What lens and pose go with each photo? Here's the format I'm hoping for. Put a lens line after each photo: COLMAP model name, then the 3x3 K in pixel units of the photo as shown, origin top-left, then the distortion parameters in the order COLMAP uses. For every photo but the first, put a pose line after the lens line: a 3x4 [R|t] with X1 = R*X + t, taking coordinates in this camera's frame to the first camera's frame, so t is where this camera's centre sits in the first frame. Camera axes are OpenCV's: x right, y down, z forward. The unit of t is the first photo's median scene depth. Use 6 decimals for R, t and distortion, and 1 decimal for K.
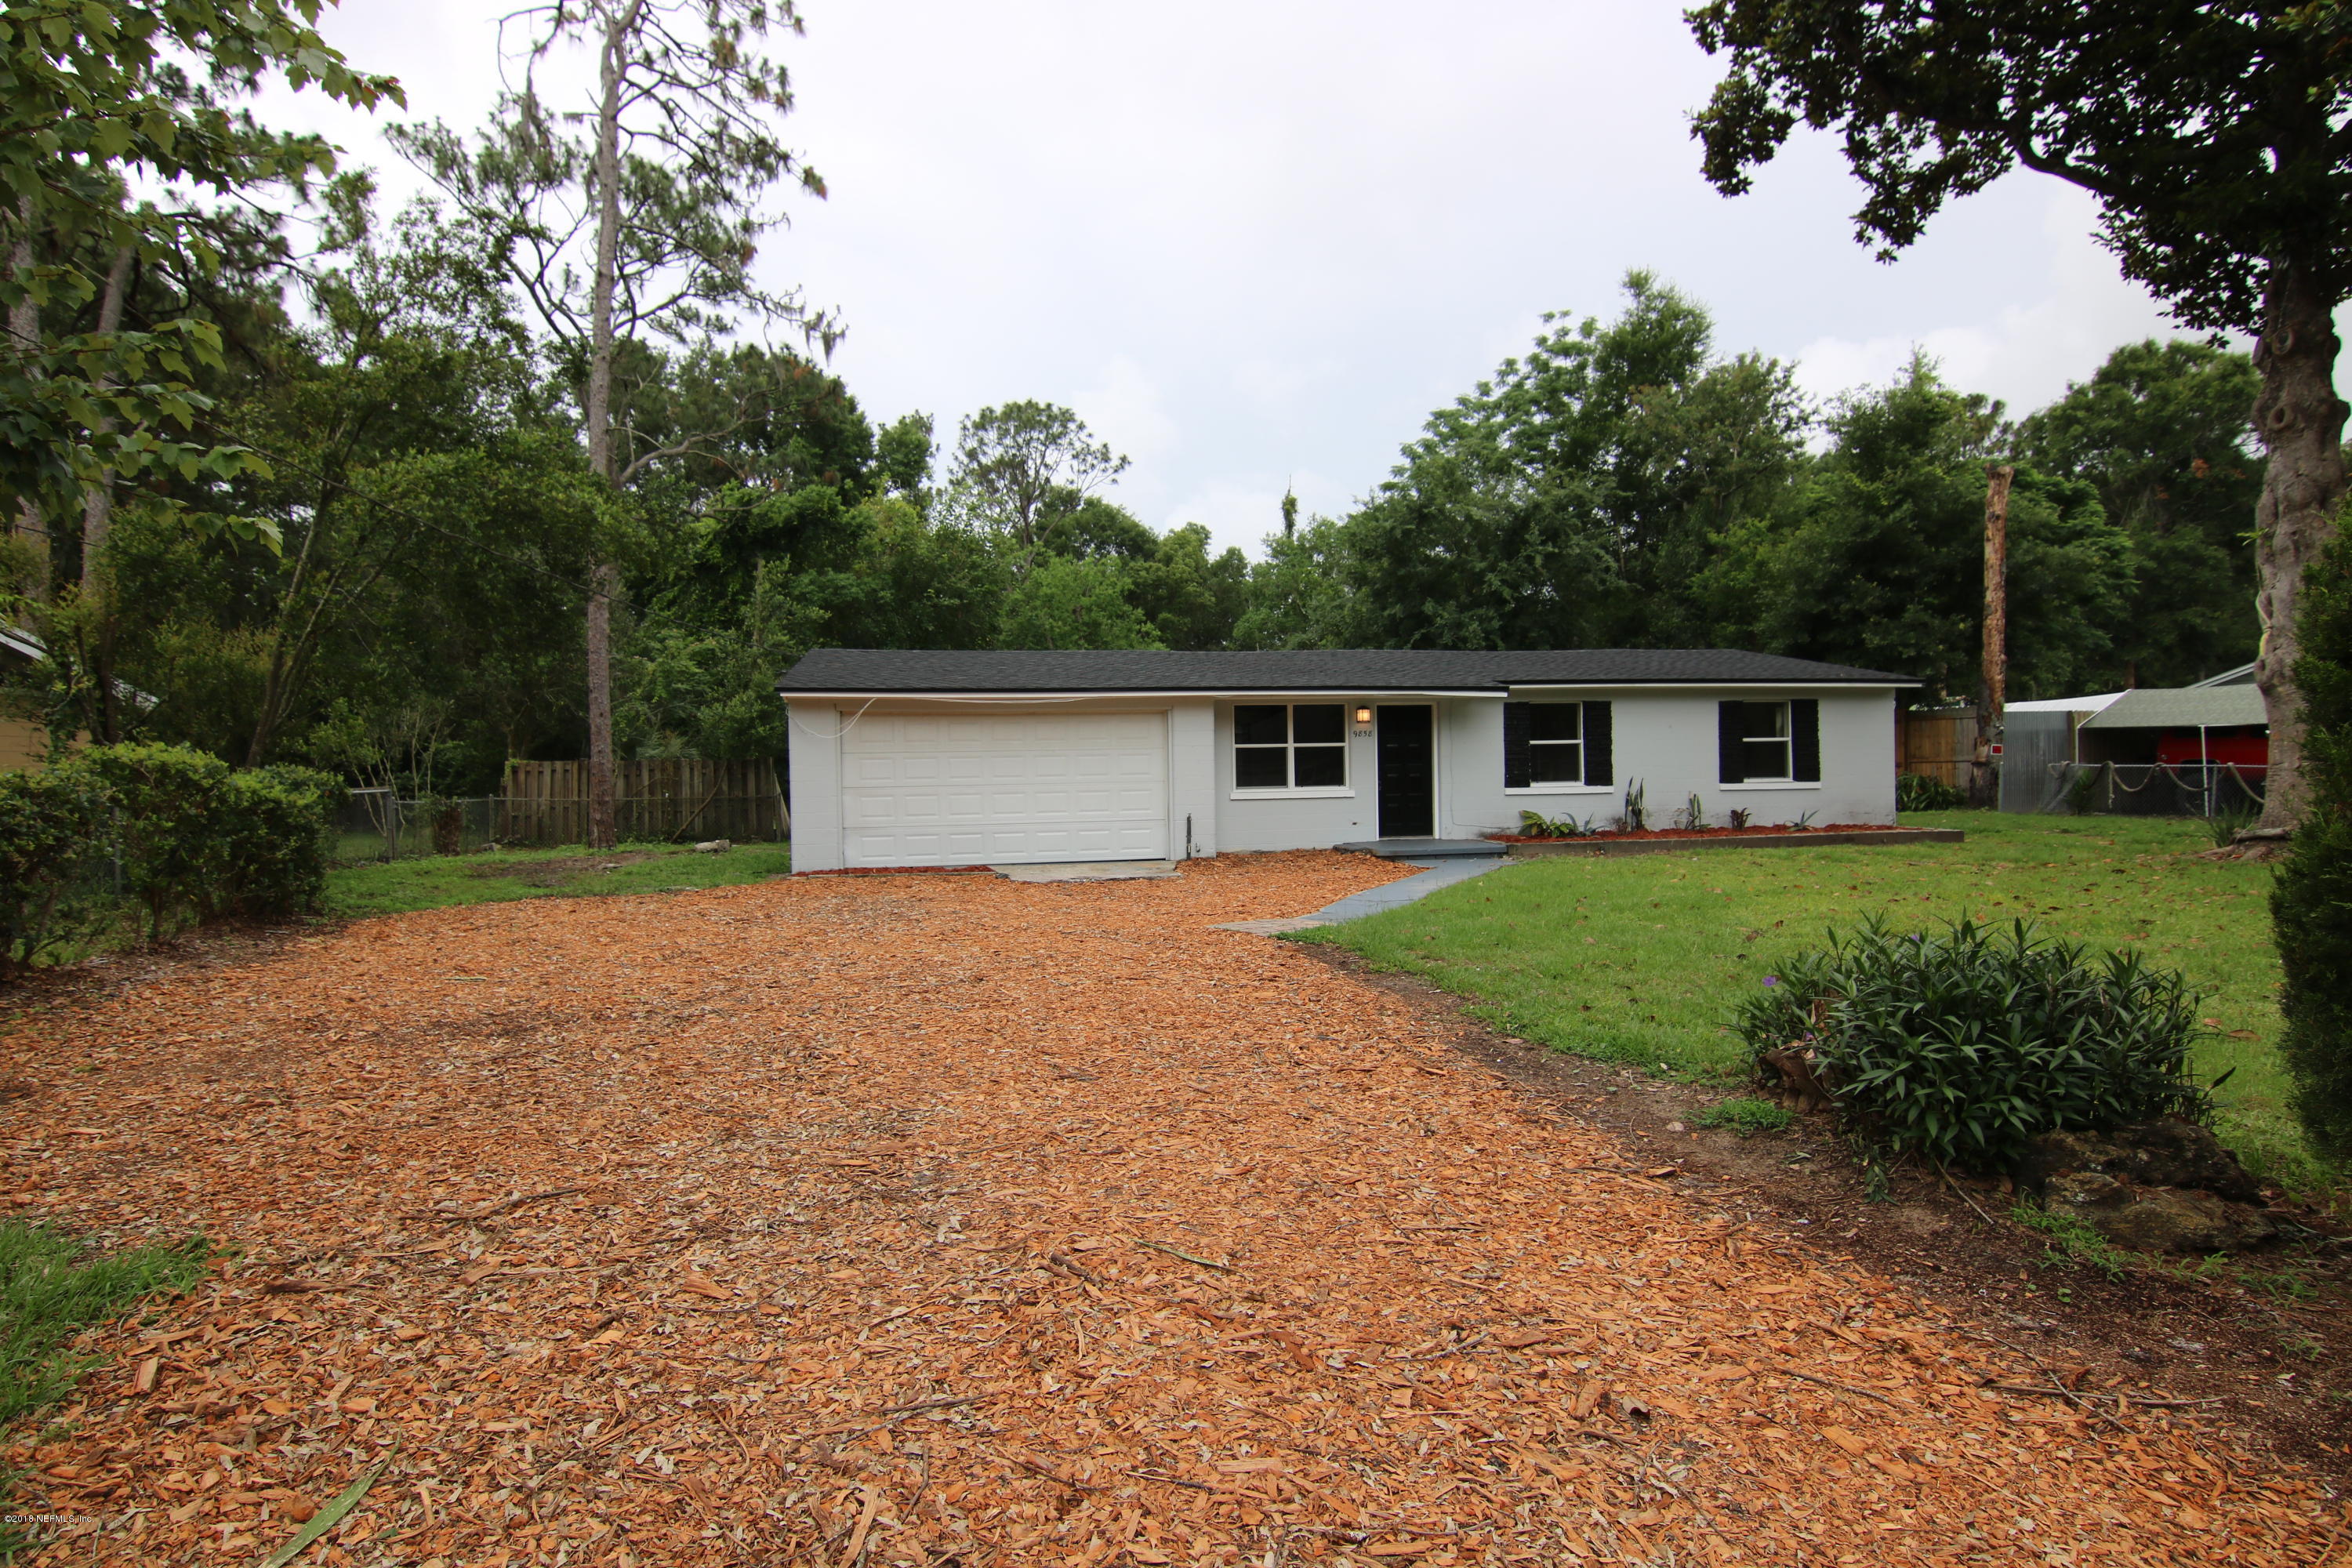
lens RADIAL K [[1229.4, 0, 1192.7], [0, 1229.4, 785.9], [0, 0, 1]] dist [-0.015327, -0.000467]
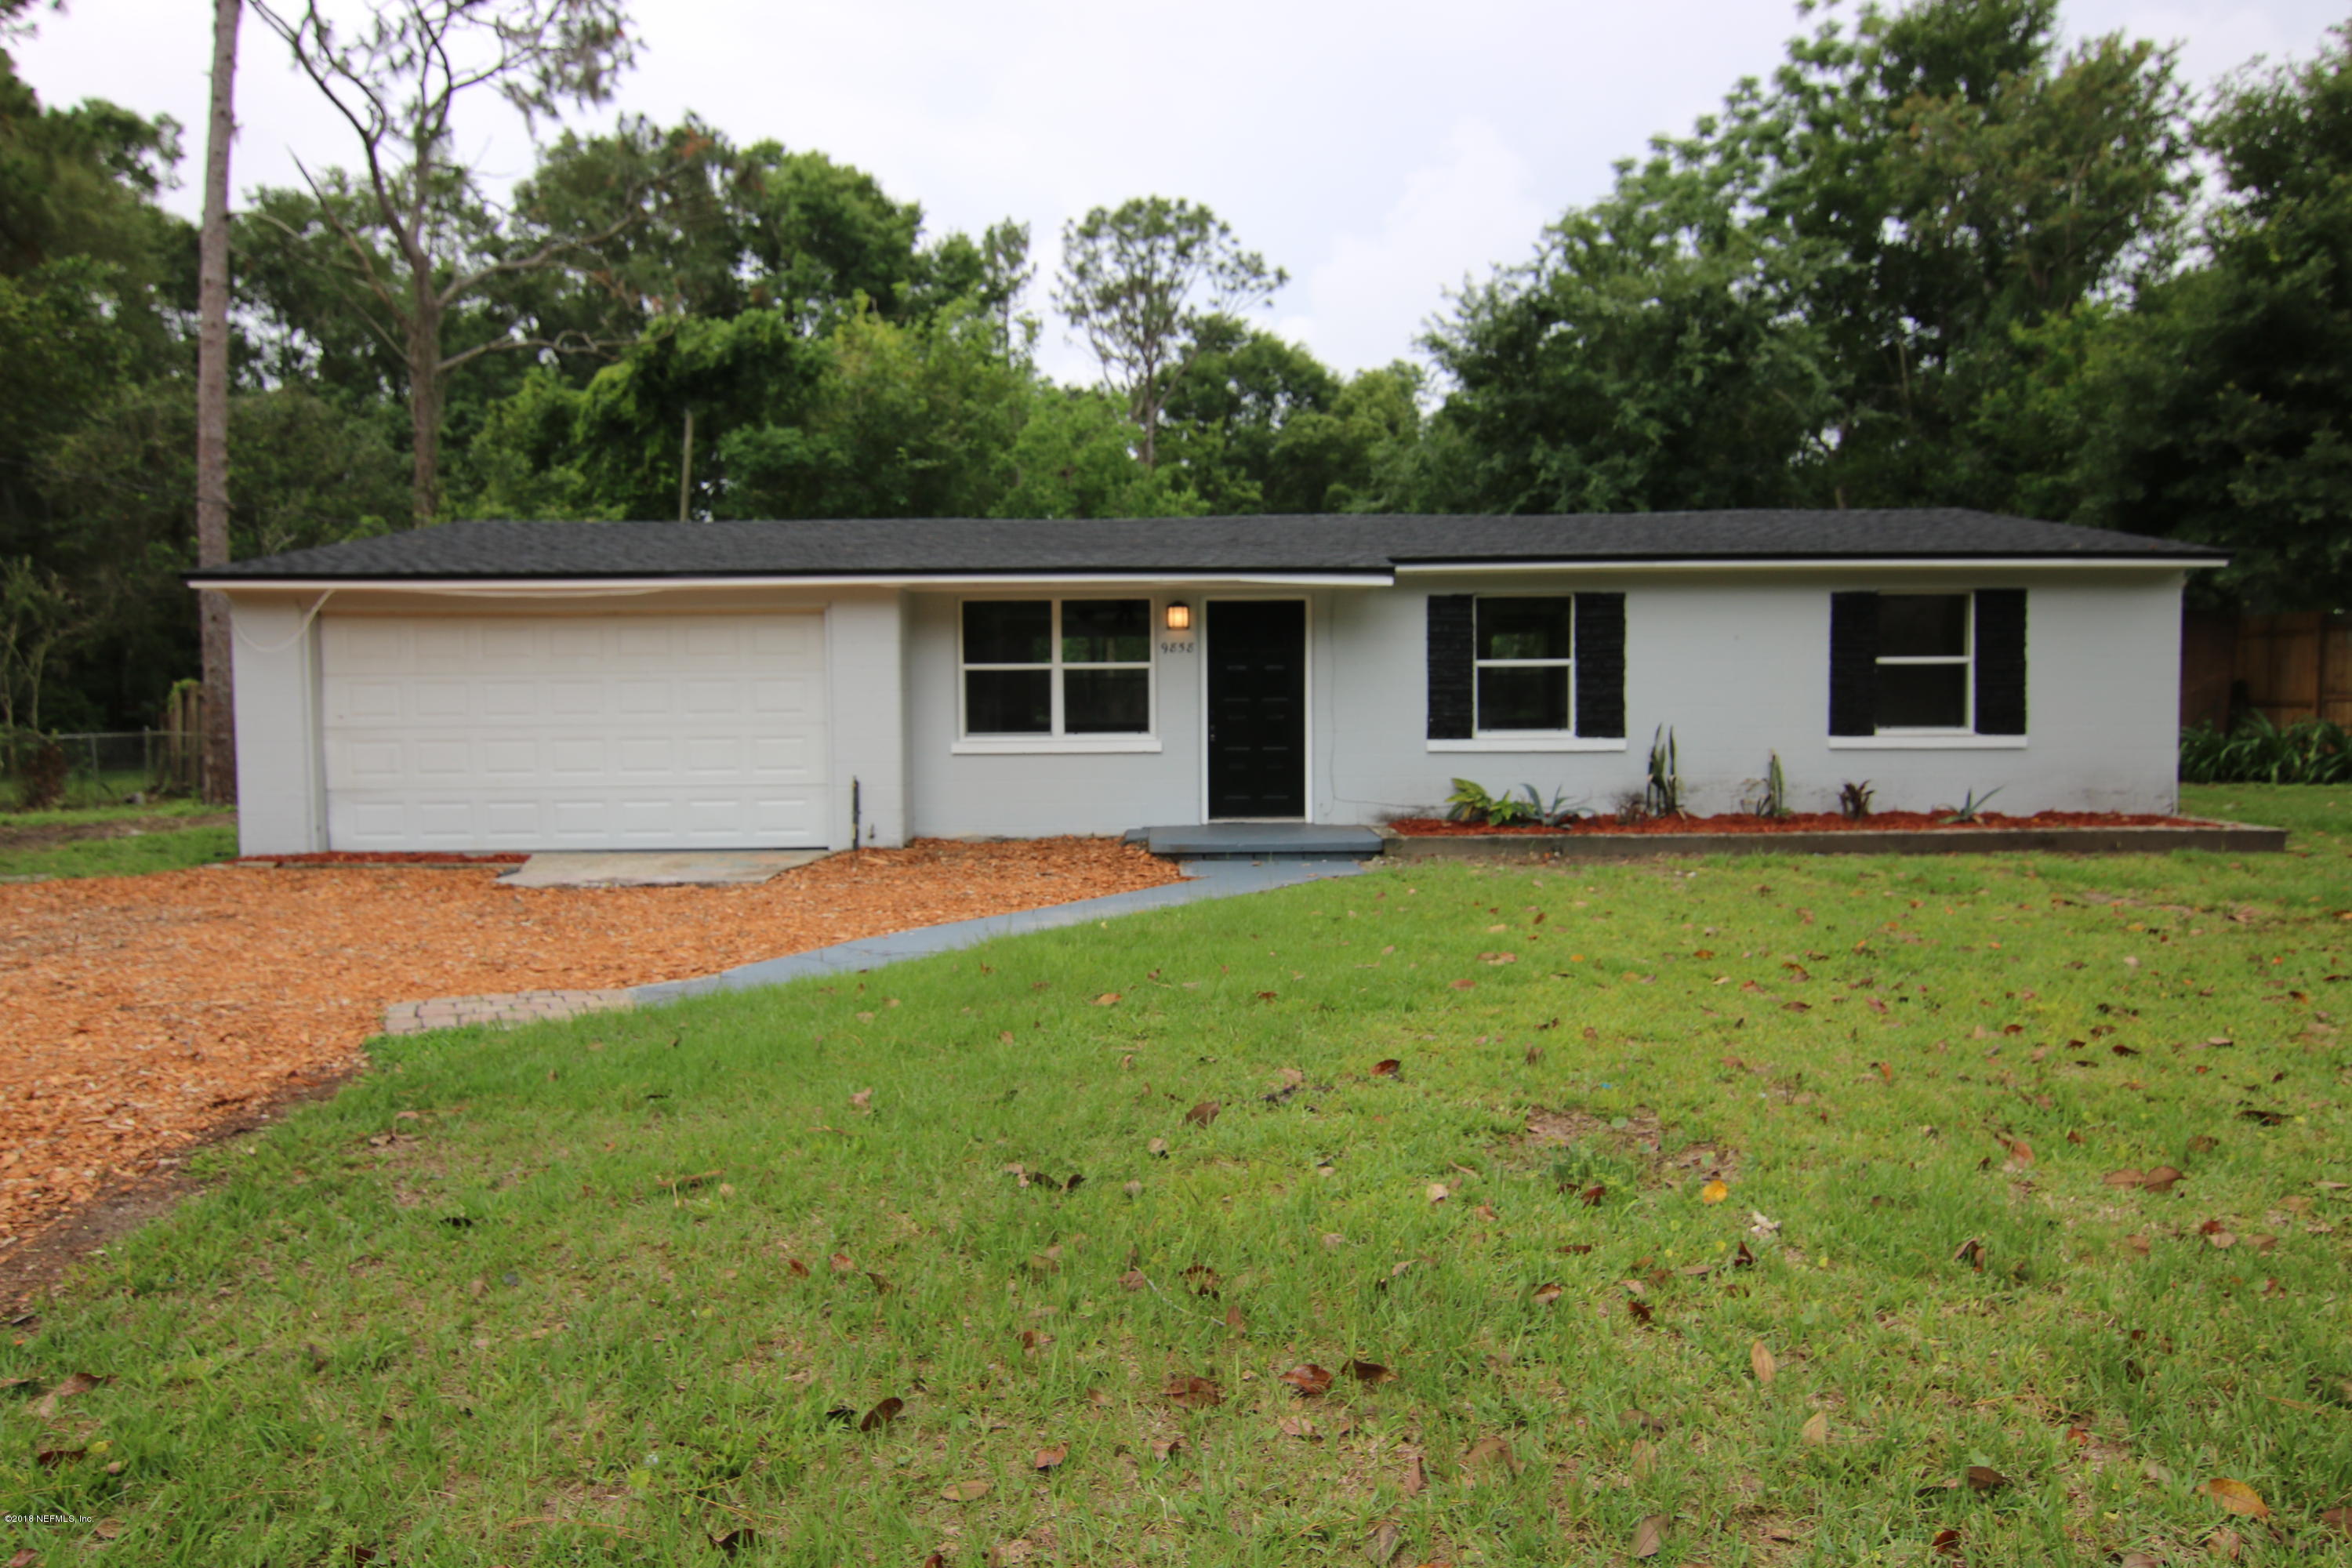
lens RADIAL K [[1588.8, 0, 1176.0], [0, 1588.8, 784.0], [0, 0, 1]] dist [-0.000451, -0.023911]
pose [[0.982981, 0.018782, -0.182745, 0.266156], [-0.011132, 0.999022, 0.042800, -0.008301], [0.183370, -0.040038, 0.982228, 0.214094]]
